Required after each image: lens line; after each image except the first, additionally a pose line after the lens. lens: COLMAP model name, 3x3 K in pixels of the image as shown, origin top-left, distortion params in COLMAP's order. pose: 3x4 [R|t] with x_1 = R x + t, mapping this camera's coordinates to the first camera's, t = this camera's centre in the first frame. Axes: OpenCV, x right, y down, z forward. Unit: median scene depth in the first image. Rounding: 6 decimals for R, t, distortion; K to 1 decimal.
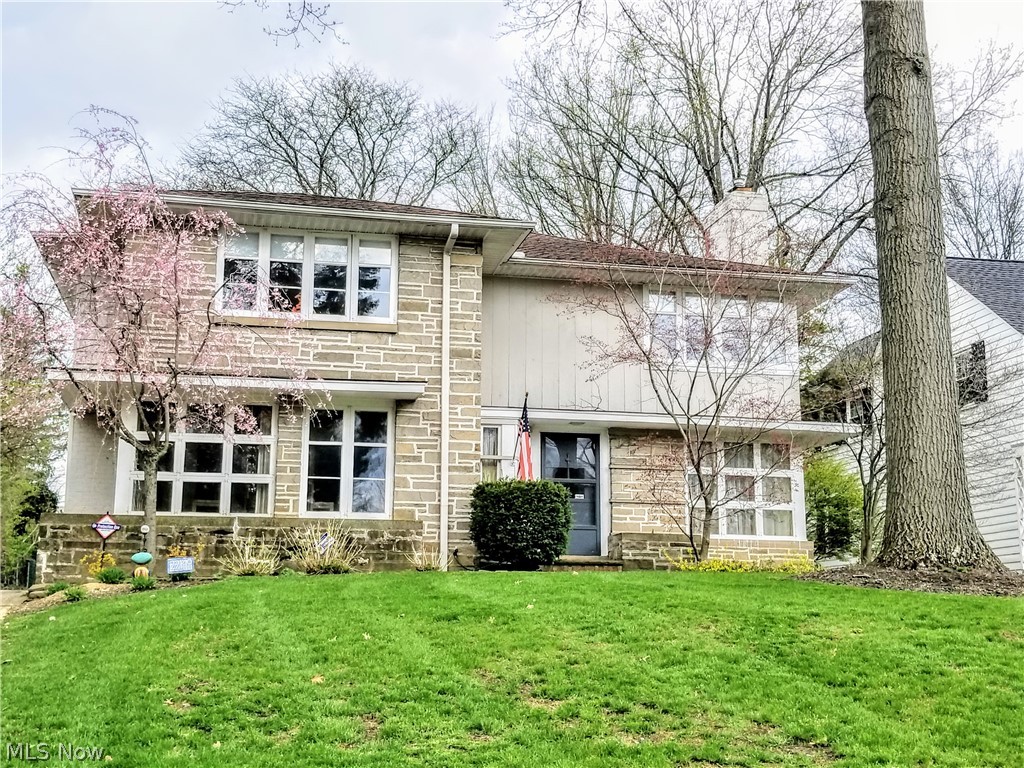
lens RADIAL K [[1330.3, 0, 512.3], [0, 1330.3, 383.8], [0, 0, 1]] dist [0.112785, 0.000000]
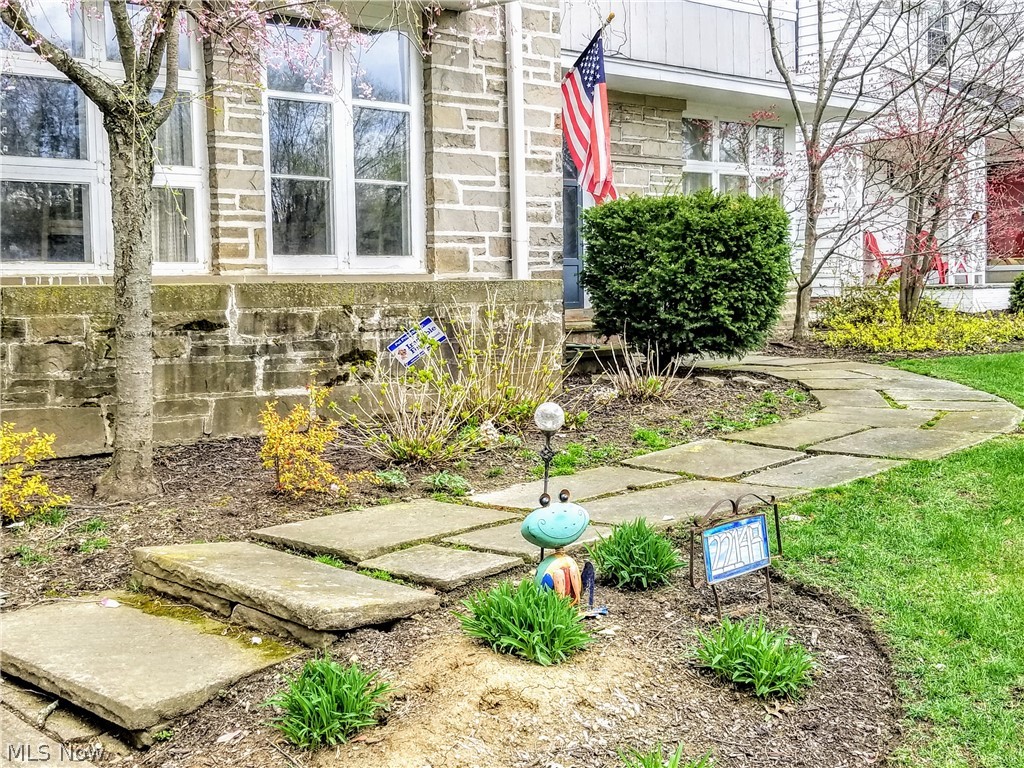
lens RADIAL K [[1330.3, 0, 511.8], [0, 1330.3, 384.2], [0, 0, 1]] dist [0.112785, 0.000000]
pose [[0.860257, -0.056271, 0.506746, -0.312538], [-0.071426, 0.970790, 0.229052, 0.031190], [-0.504833, -0.233238, 0.831110, 0.592139]]
